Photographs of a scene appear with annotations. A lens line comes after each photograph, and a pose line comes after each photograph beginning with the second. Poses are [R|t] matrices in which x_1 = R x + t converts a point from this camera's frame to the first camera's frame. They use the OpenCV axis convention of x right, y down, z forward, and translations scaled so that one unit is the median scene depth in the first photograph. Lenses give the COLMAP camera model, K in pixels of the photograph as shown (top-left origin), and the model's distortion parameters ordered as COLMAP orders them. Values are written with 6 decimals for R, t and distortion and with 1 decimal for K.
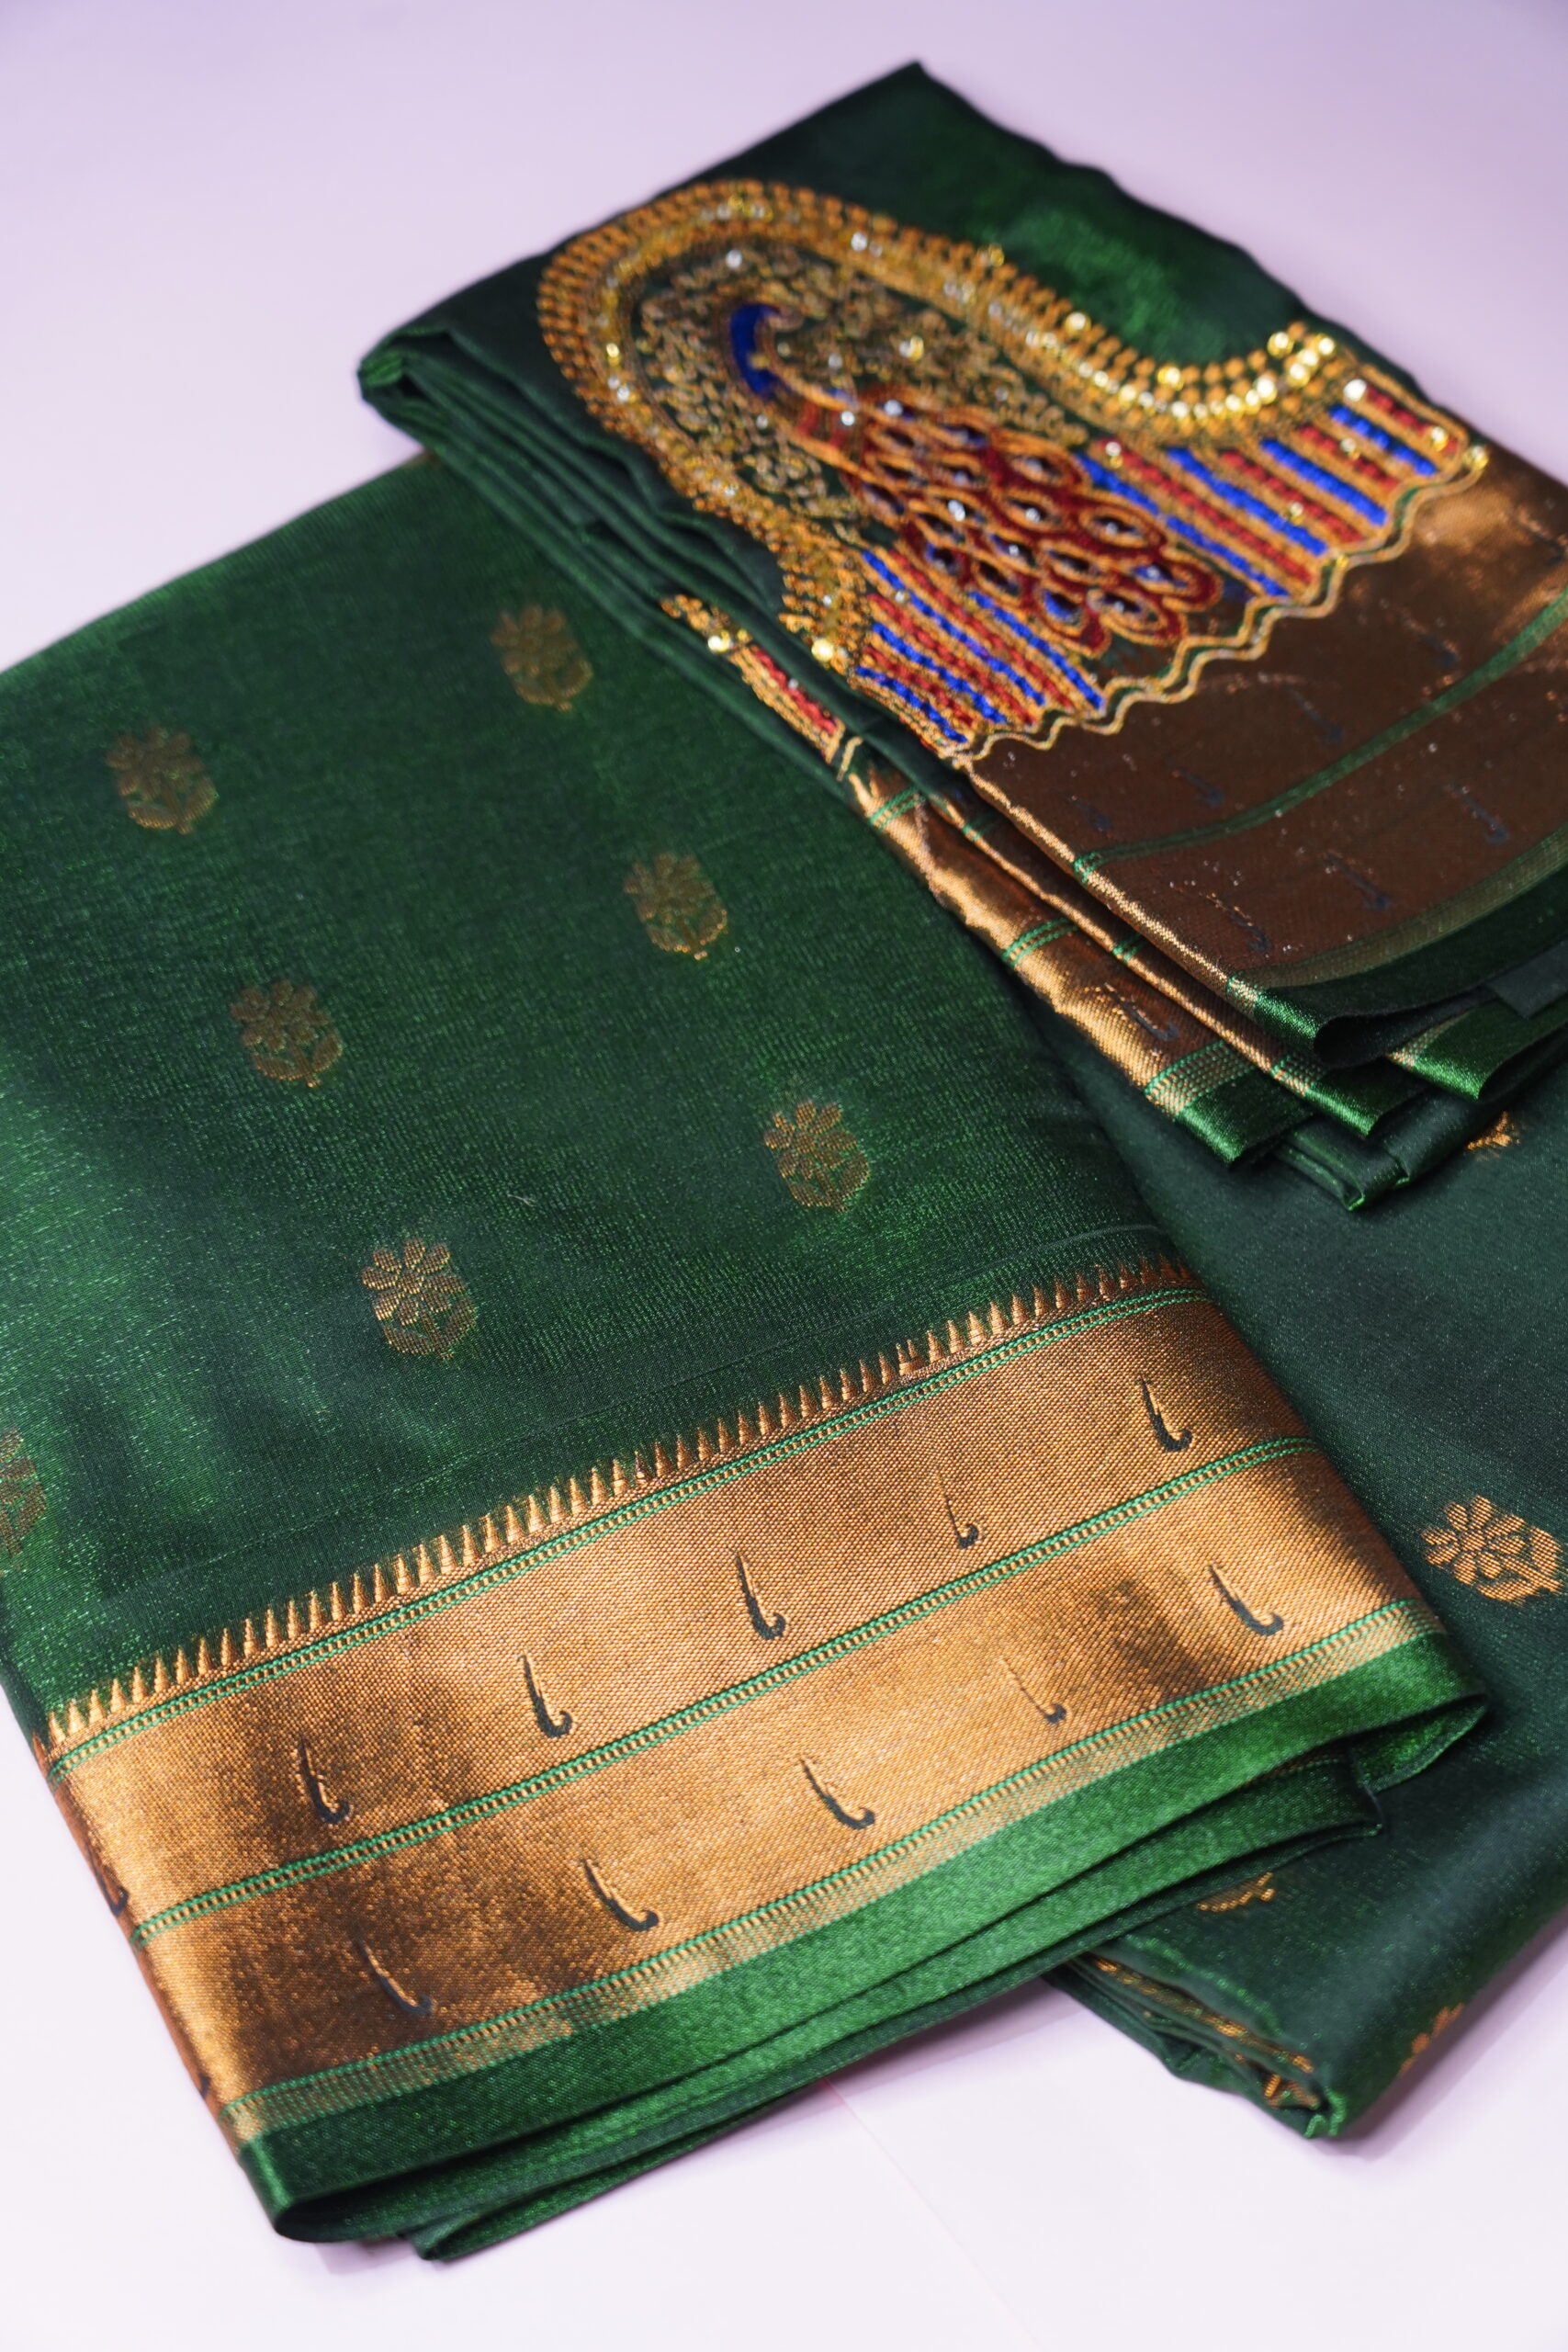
lens RADIAL K [[6449.3, 0, 784.0], [0, 6449.3, 1176.0], [0, 0, 1]] dist [-0.024463, -0.074569]
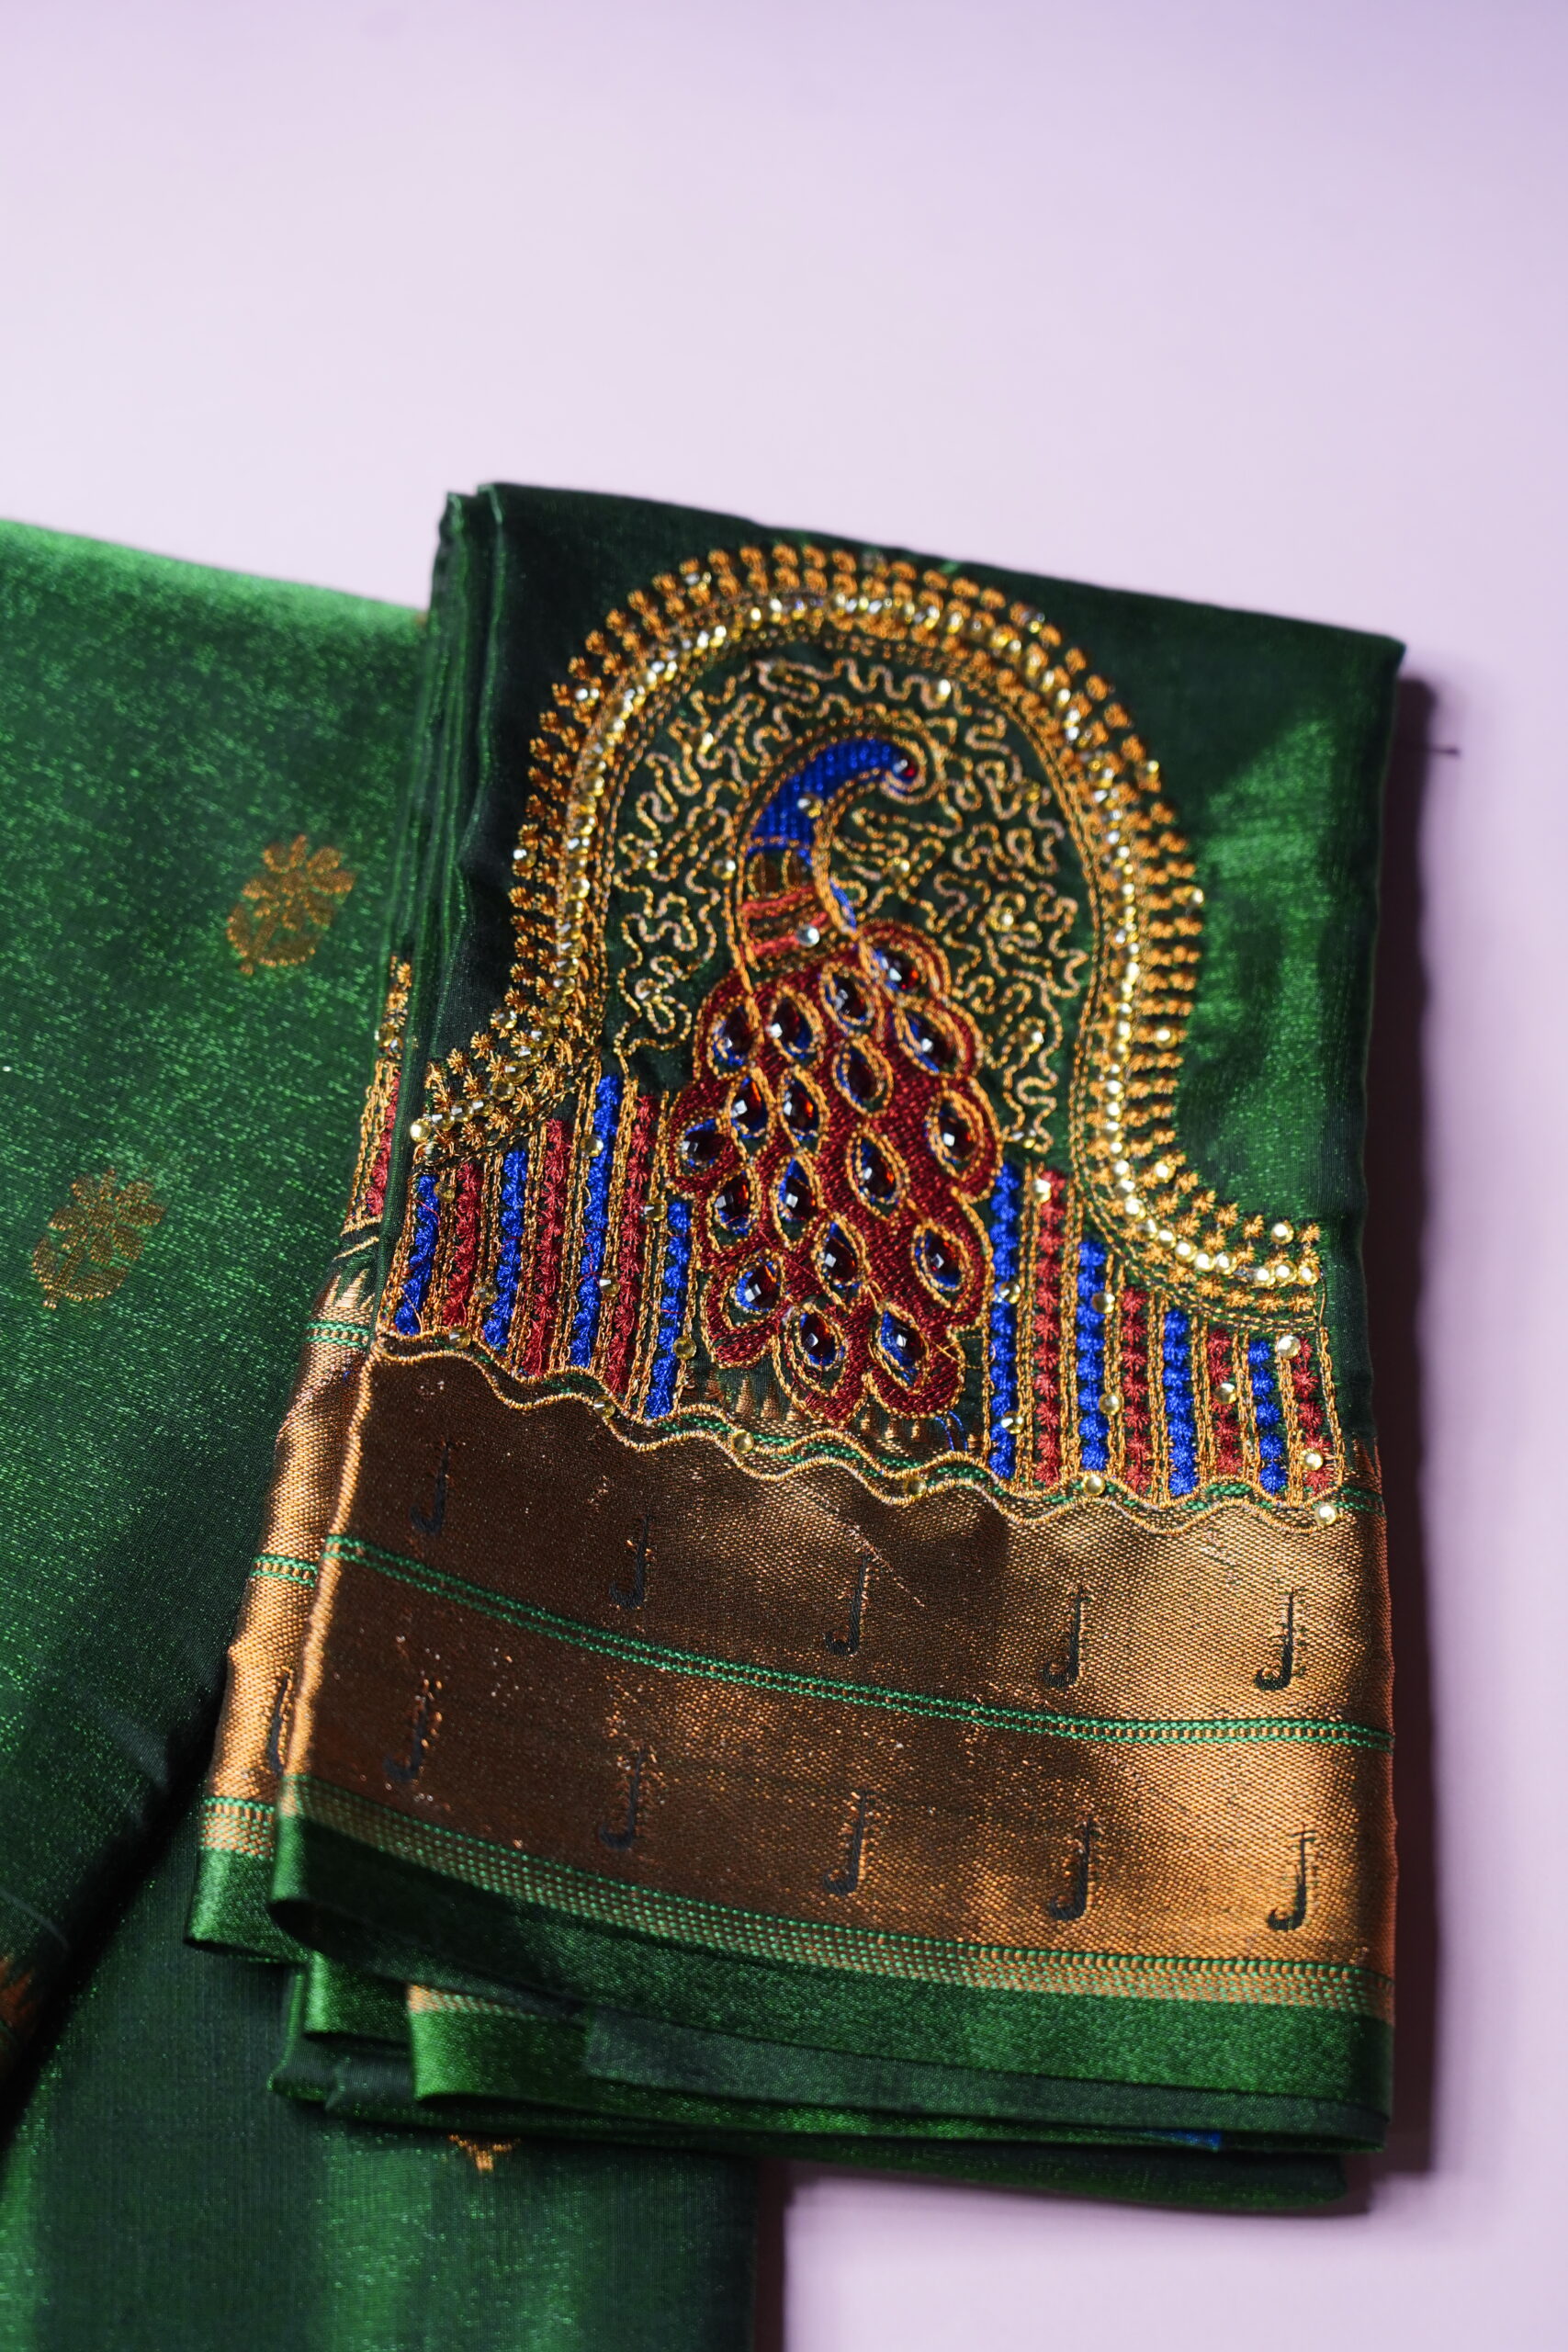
lens RADIAL K [[7219.7, 0, 784.0], [0, 7219.7, 1176.0], [0, 0, 1]] dist [0.027347, -2.310247]
pose [[0.649115, 0.673825, -0.353000, 0.356052], [-0.621867, 0.737316, 0.263906, -0.341547], [0.438099, 0.048214, 0.897633, 0.206686]]
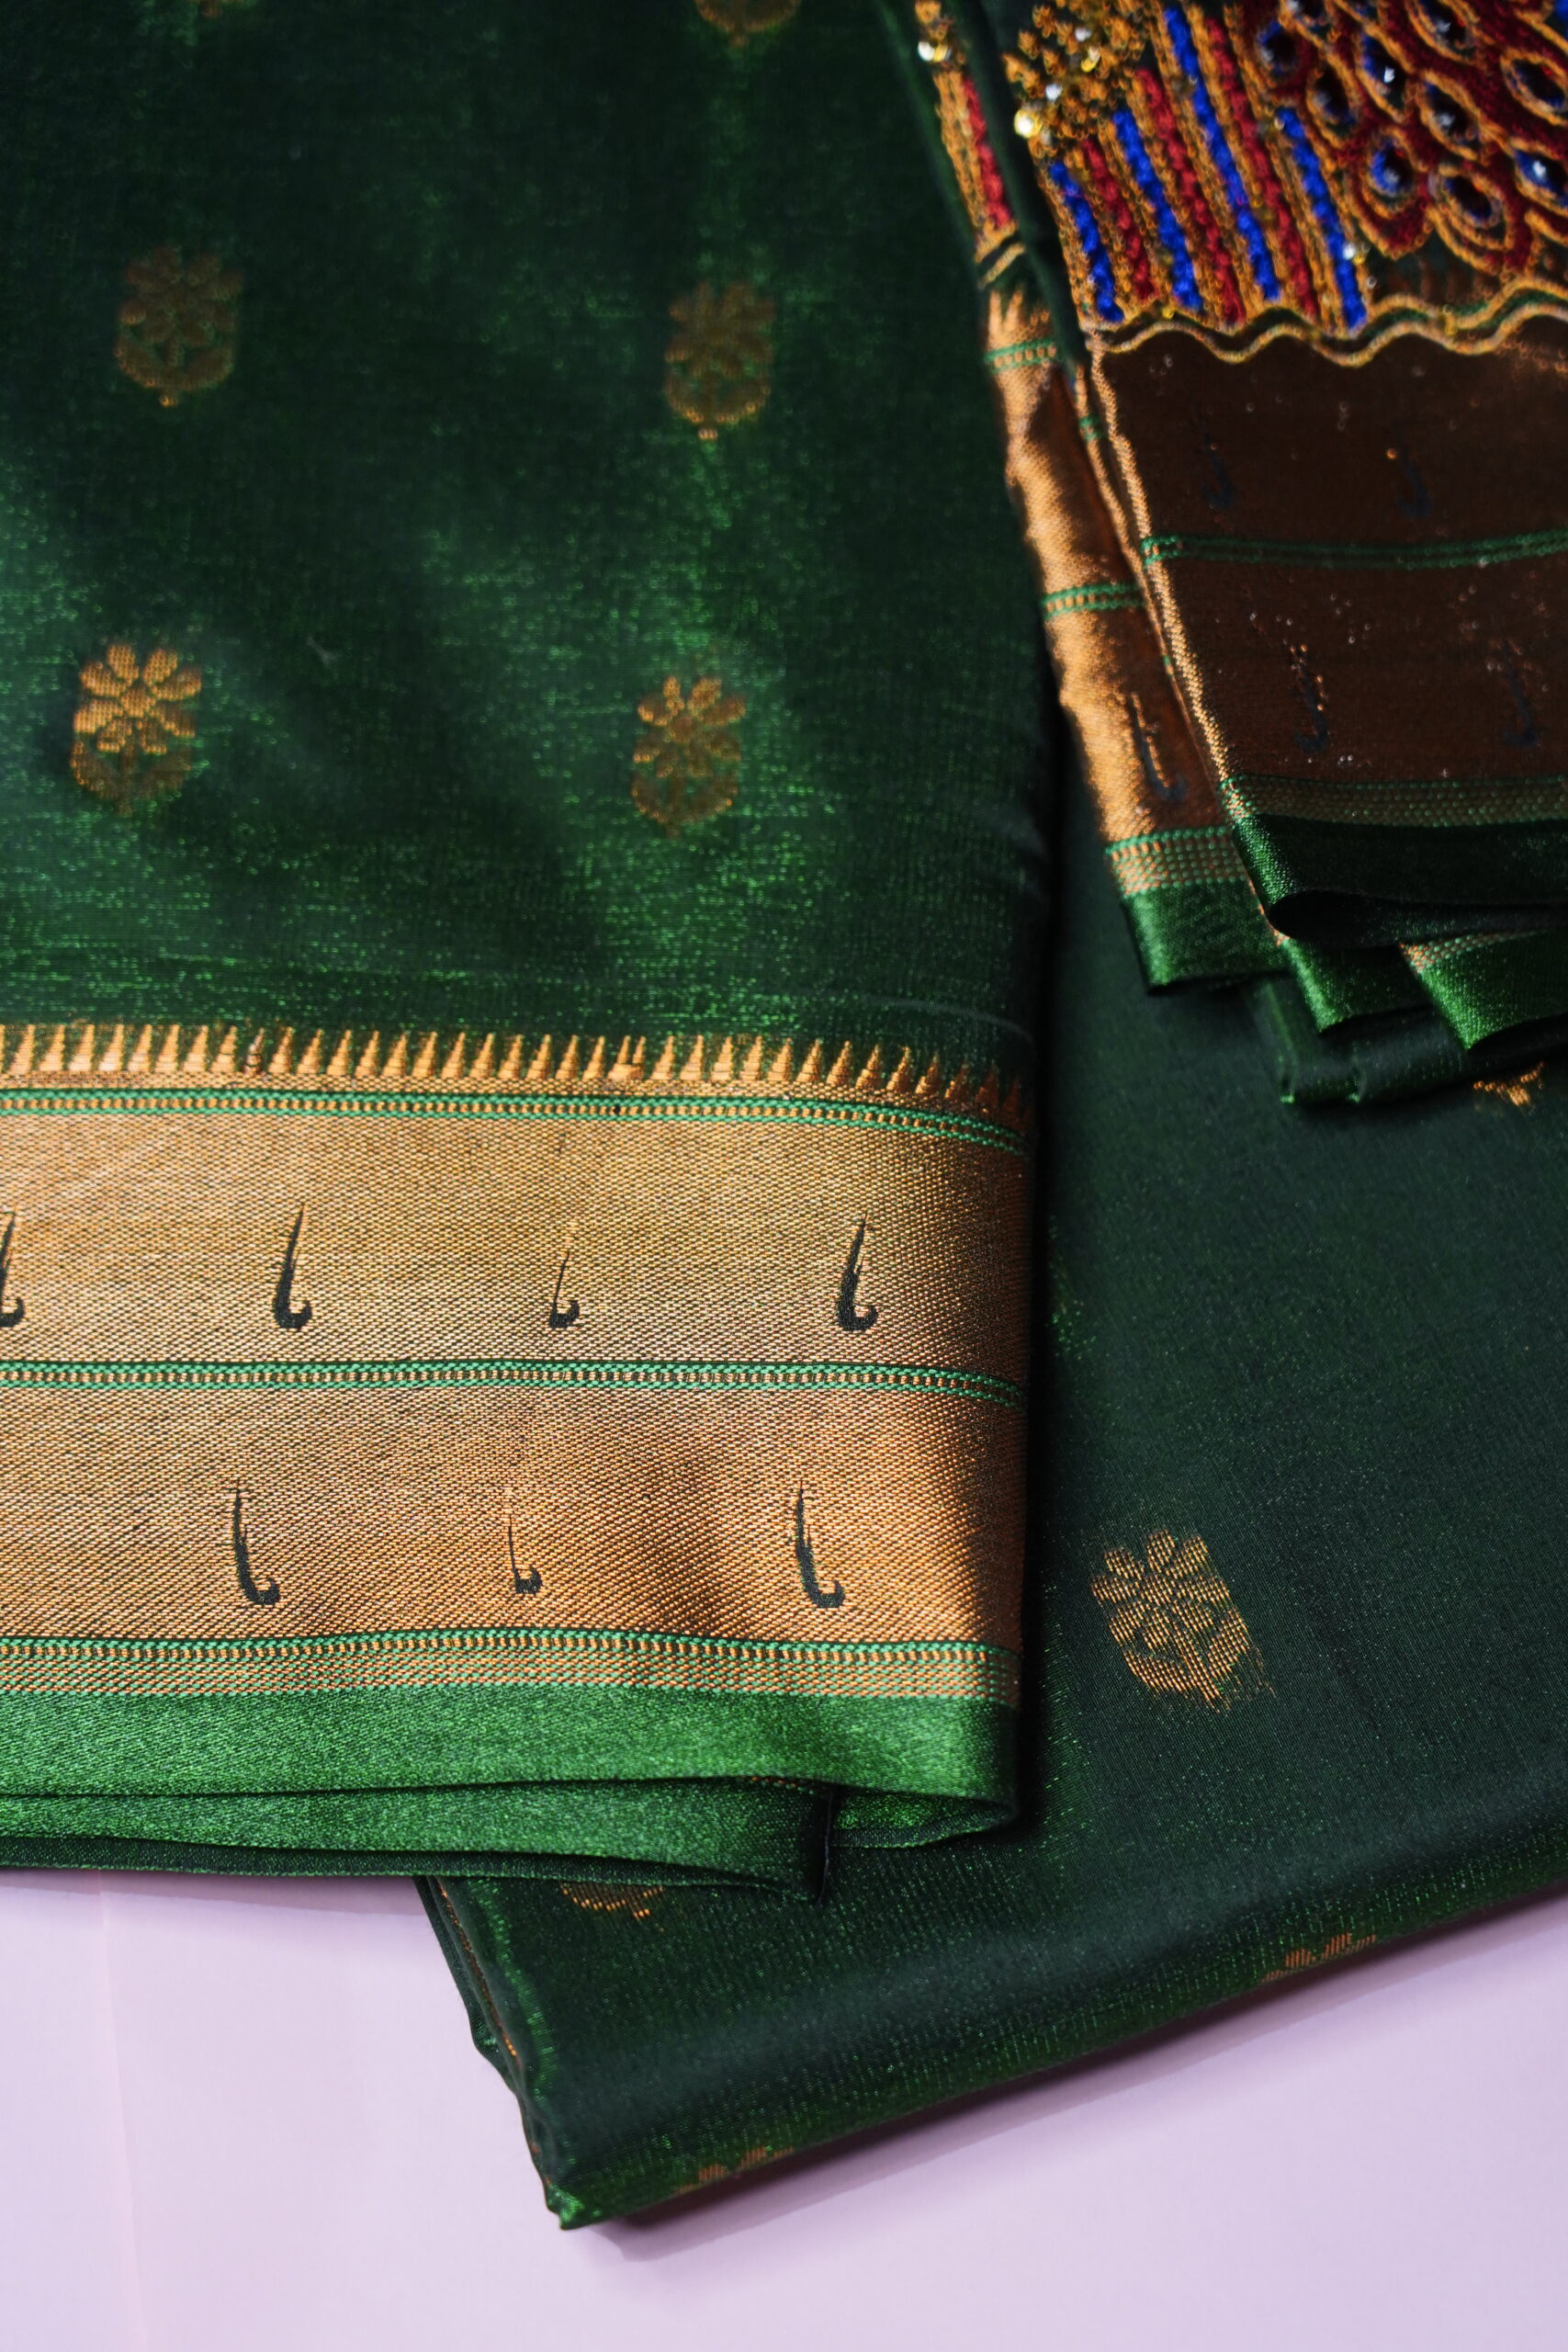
lens RADIAL K [[7219.7, 0, 784.0], [0, 7219.7, 1176.0], [0, 0, 1]] dist [0.027347, -2.310247]
pose [[0.884663, 0.428017, -0.184858, 0.190621], [-0.370543, 0.886110, 0.278400, -0.196869], [0.282964, -0.177793, 0.942508, 0.162039]]
